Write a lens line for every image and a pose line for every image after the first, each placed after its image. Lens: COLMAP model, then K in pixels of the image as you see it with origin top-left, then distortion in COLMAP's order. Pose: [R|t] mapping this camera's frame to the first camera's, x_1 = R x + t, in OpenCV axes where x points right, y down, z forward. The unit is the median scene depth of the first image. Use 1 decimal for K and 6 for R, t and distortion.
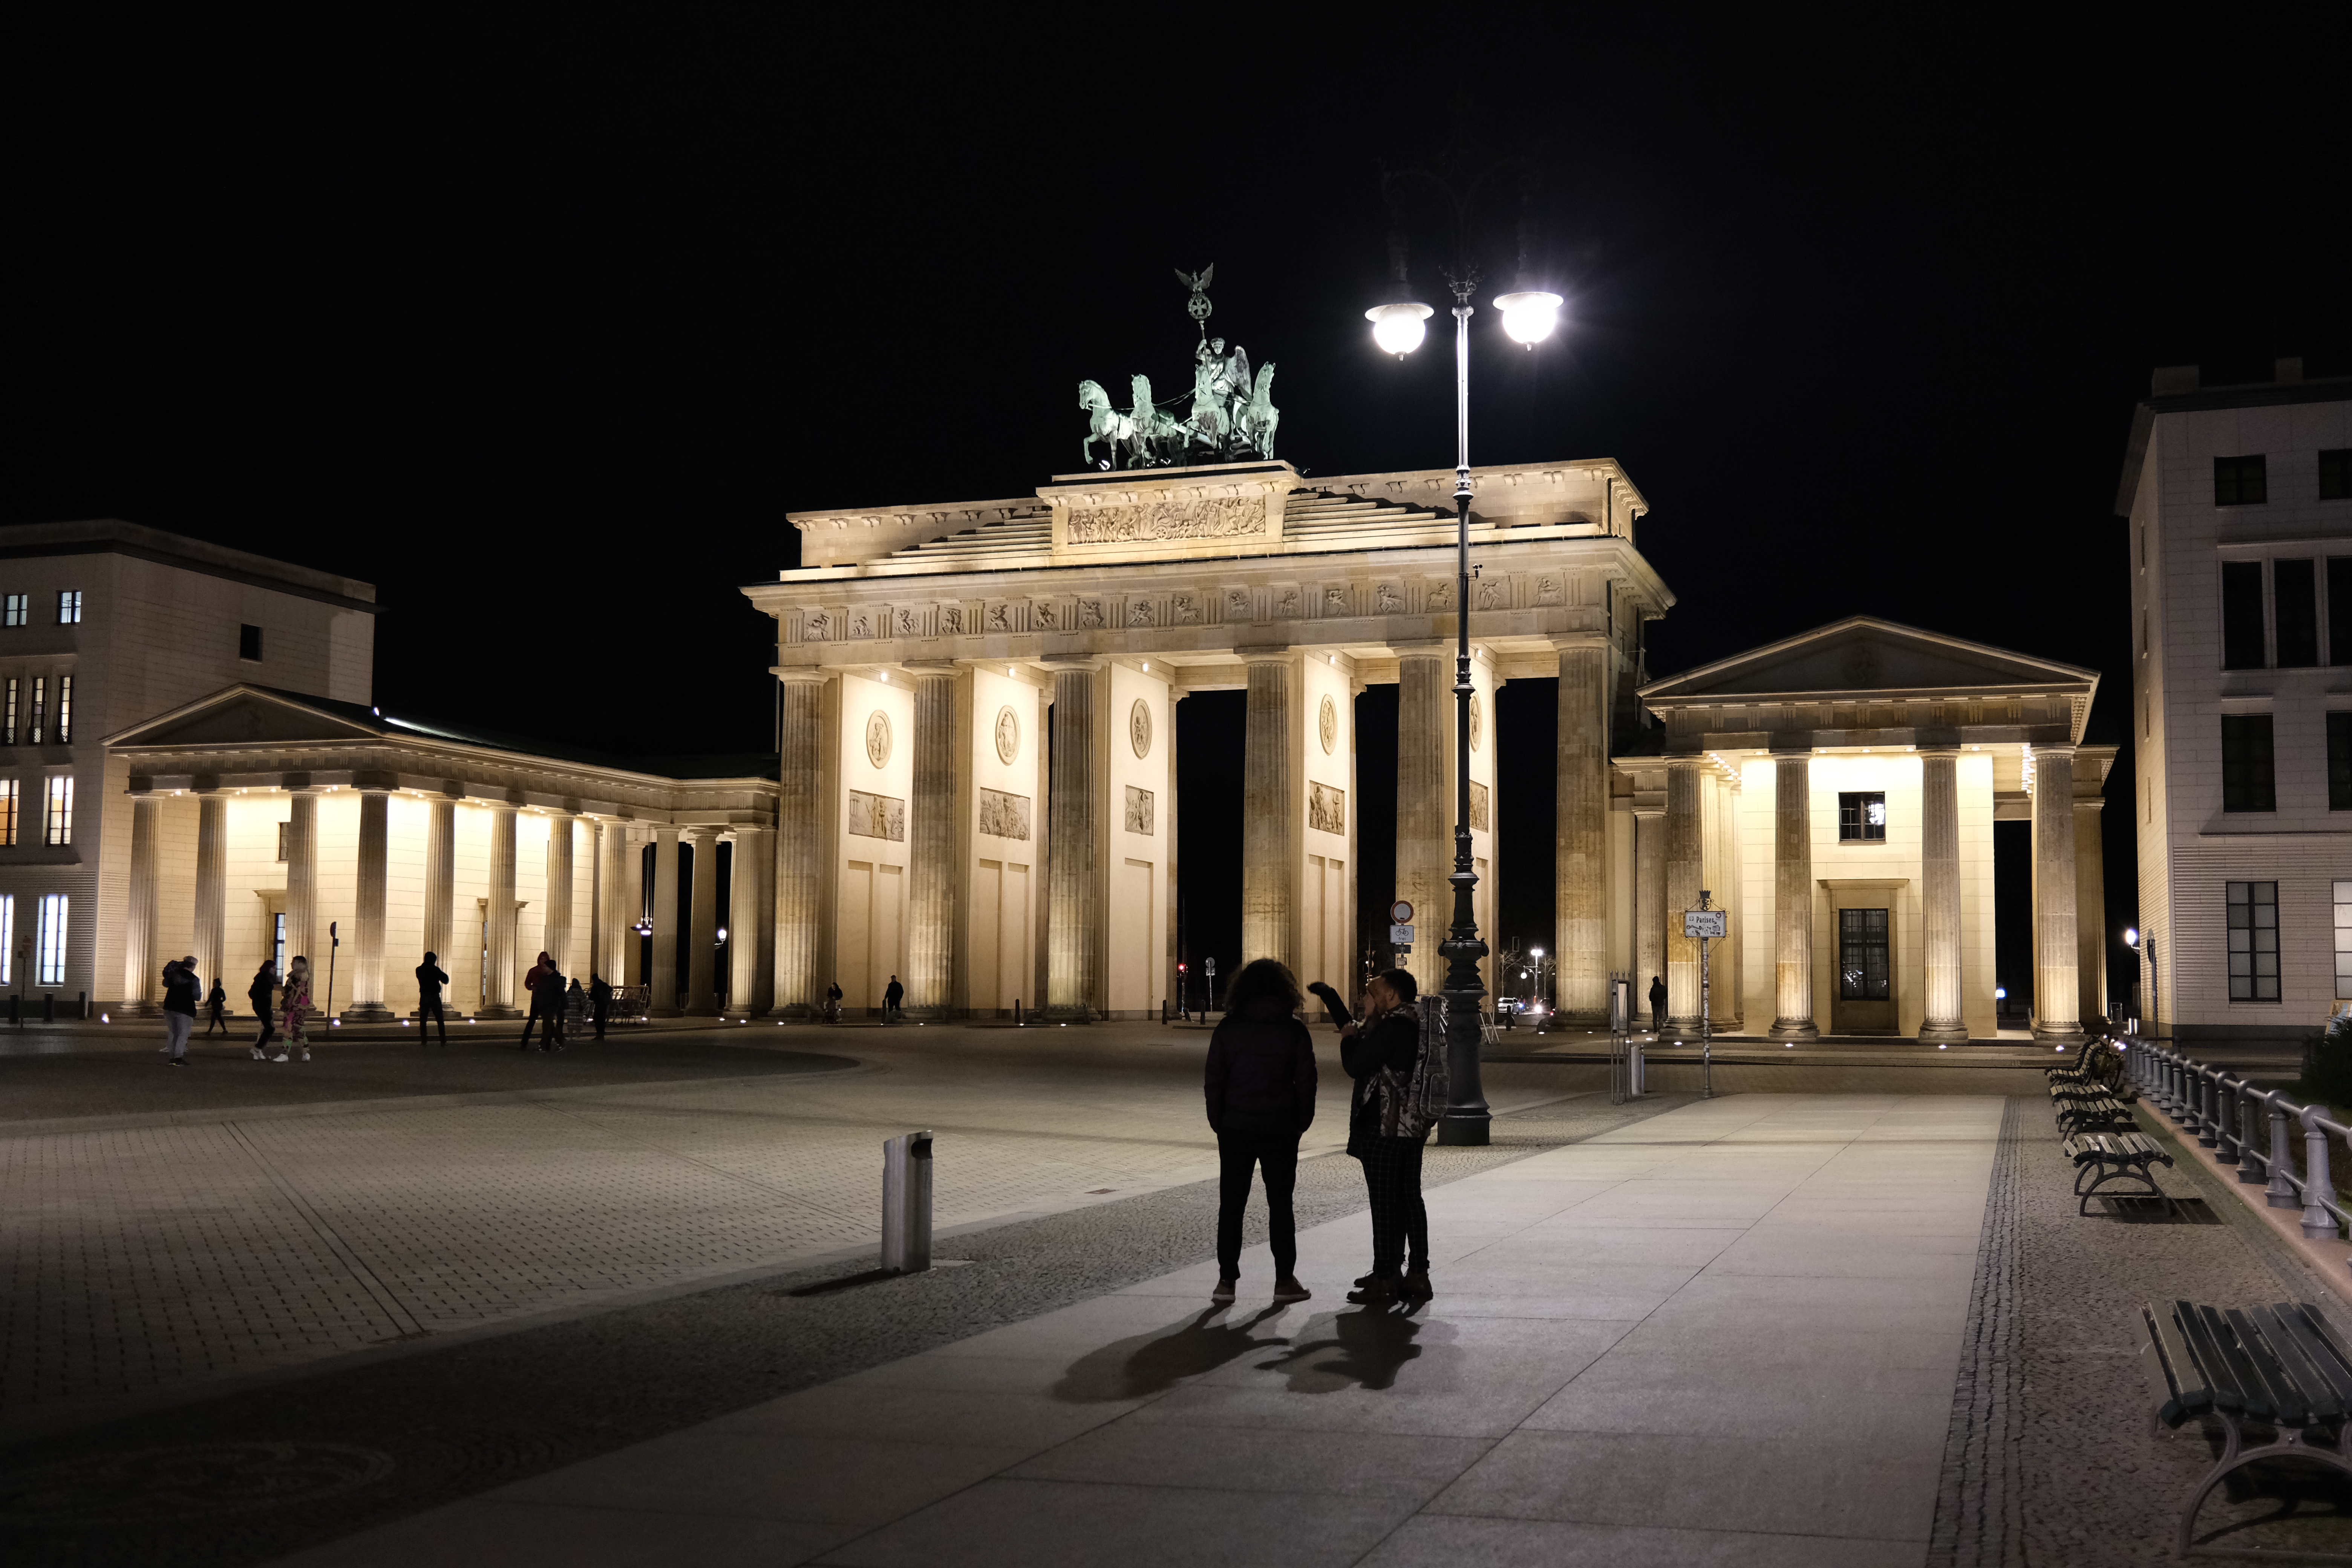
lens RADIAL K [[2375.6, 0, 1176.0], [0, 2375.6, 784.0], [0, 0, 1]] dist [-0.061885, 0.142829]
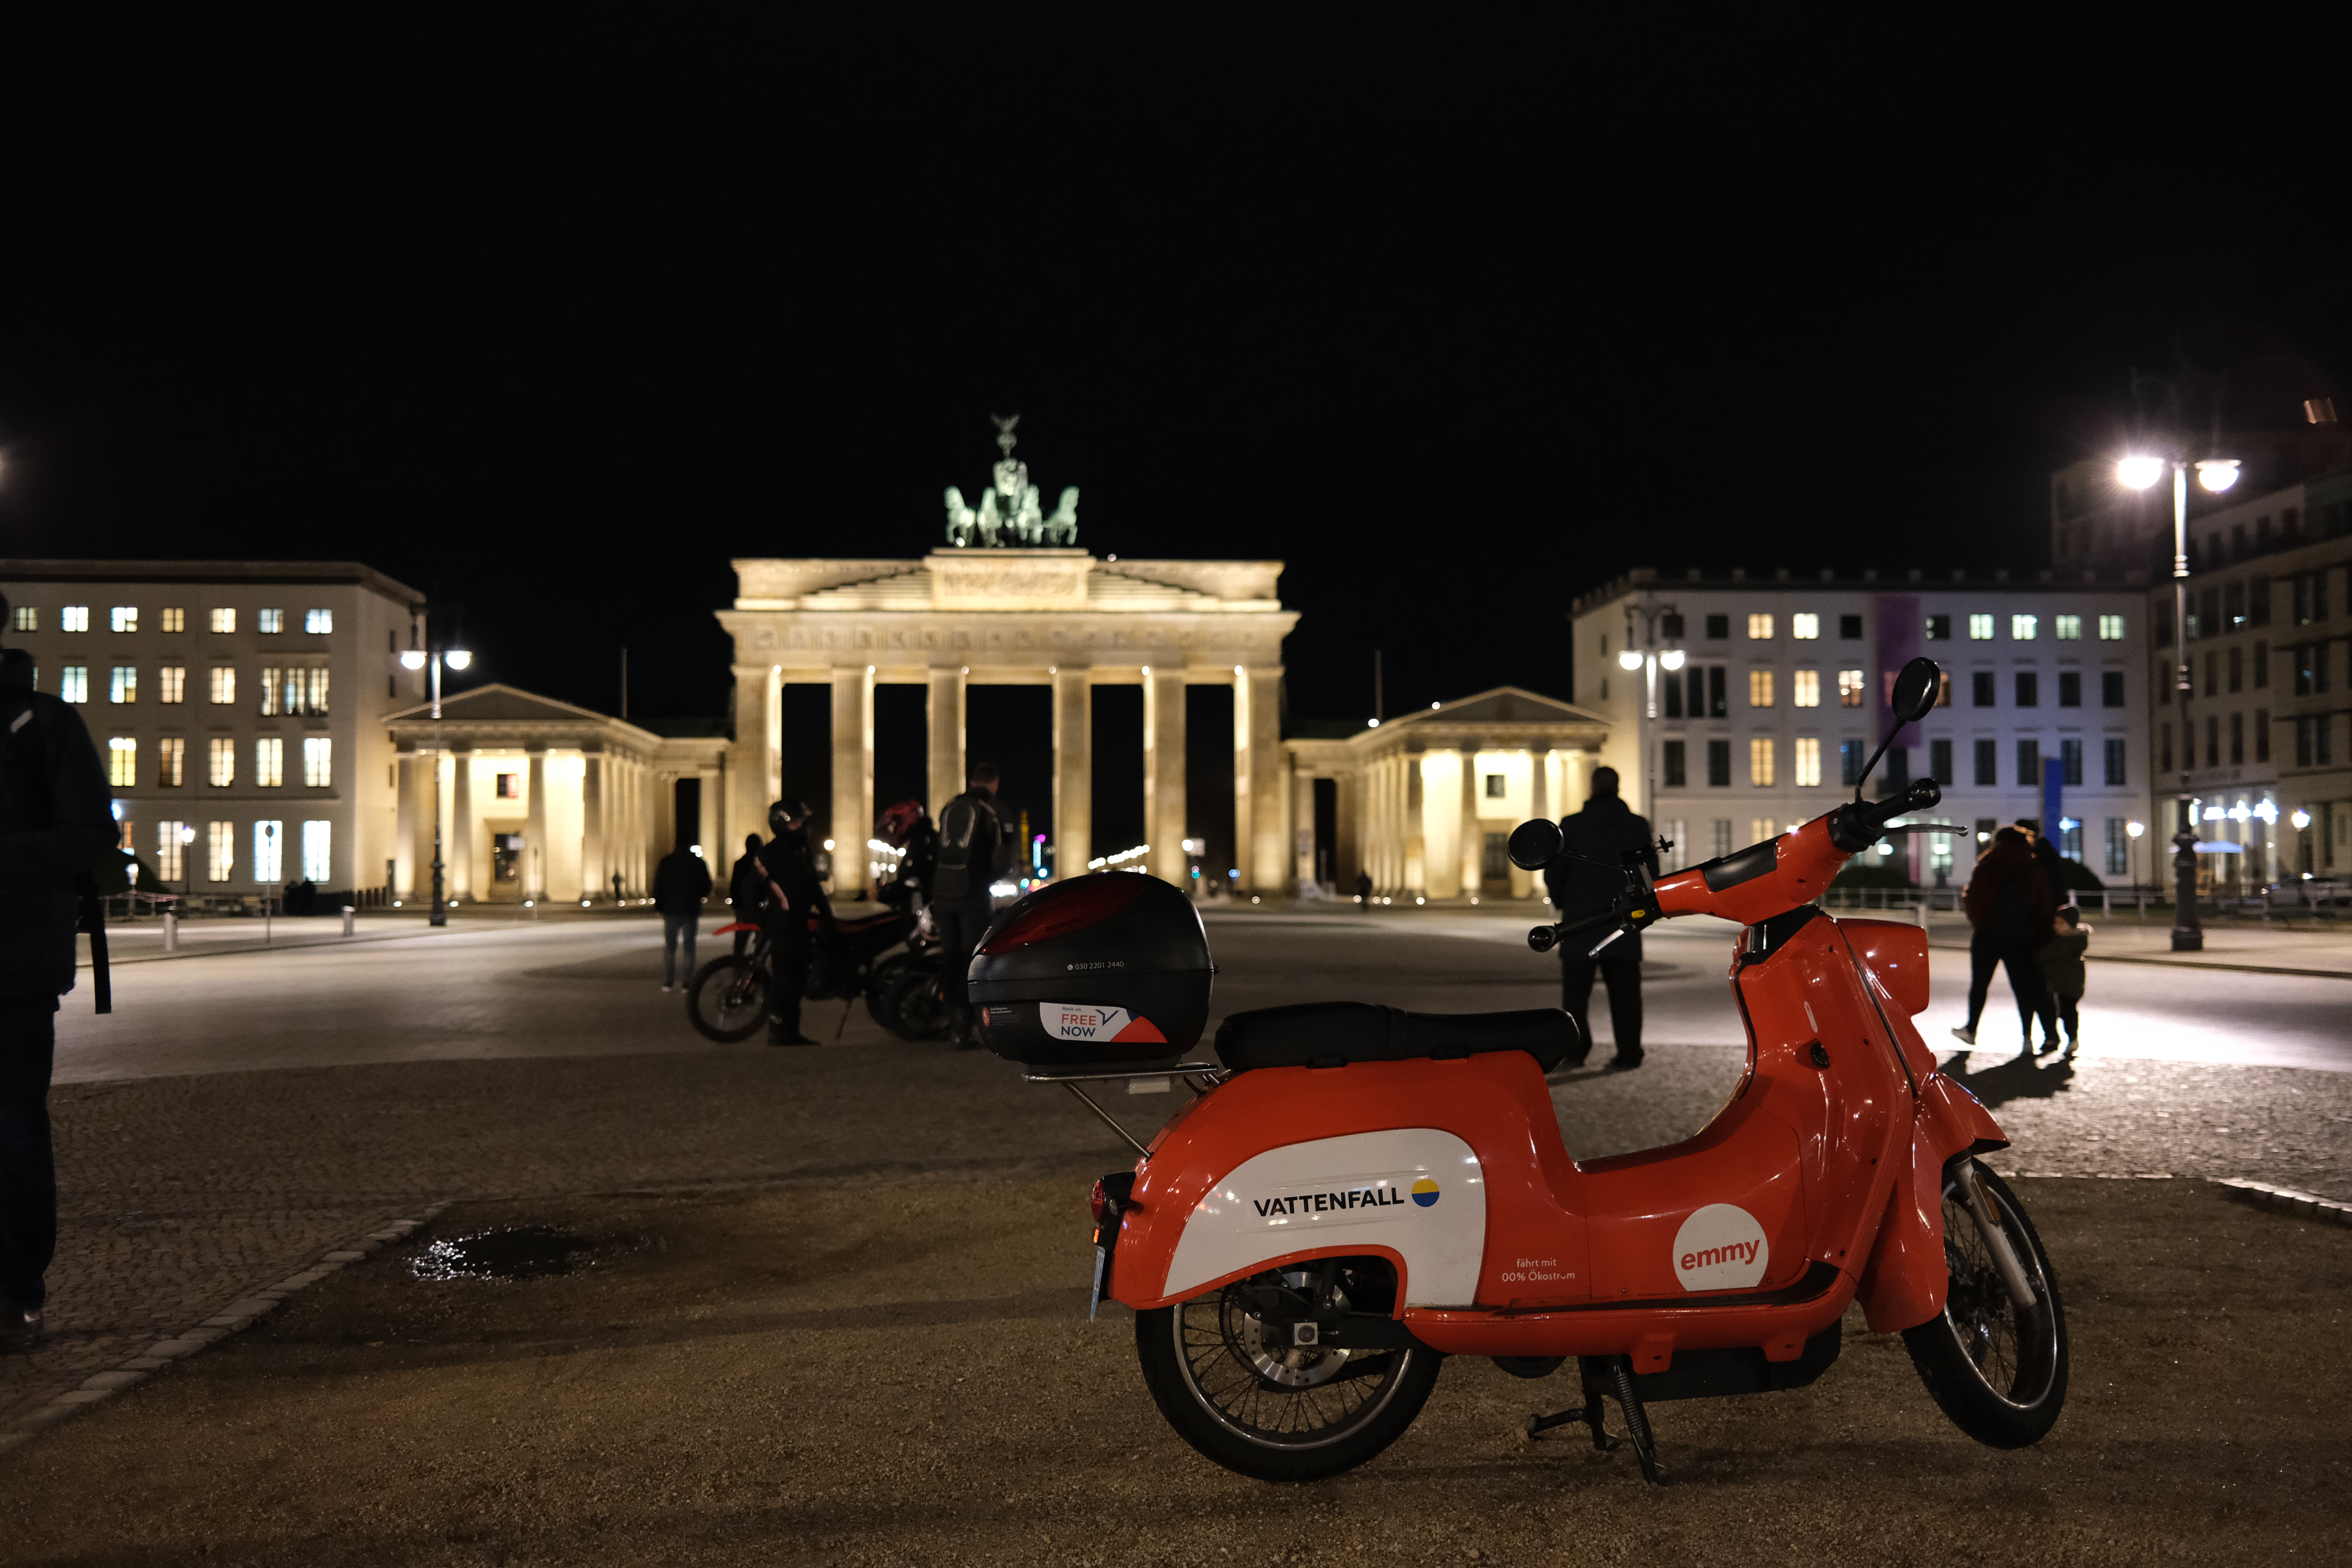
lens RADIAL K [[2375.6, 0, 1176.0], [0, 2375.6, 784.0], [0, 0, 1]] dist [-0.061885, 0.142829]
pose [[0.917244, 0.004499, 0.398301, -0.543229], [-0.023470, 0.998809, 0.042767, -0.047936], [-0.397635, -0.048576, 0.916257, -0.519091]]
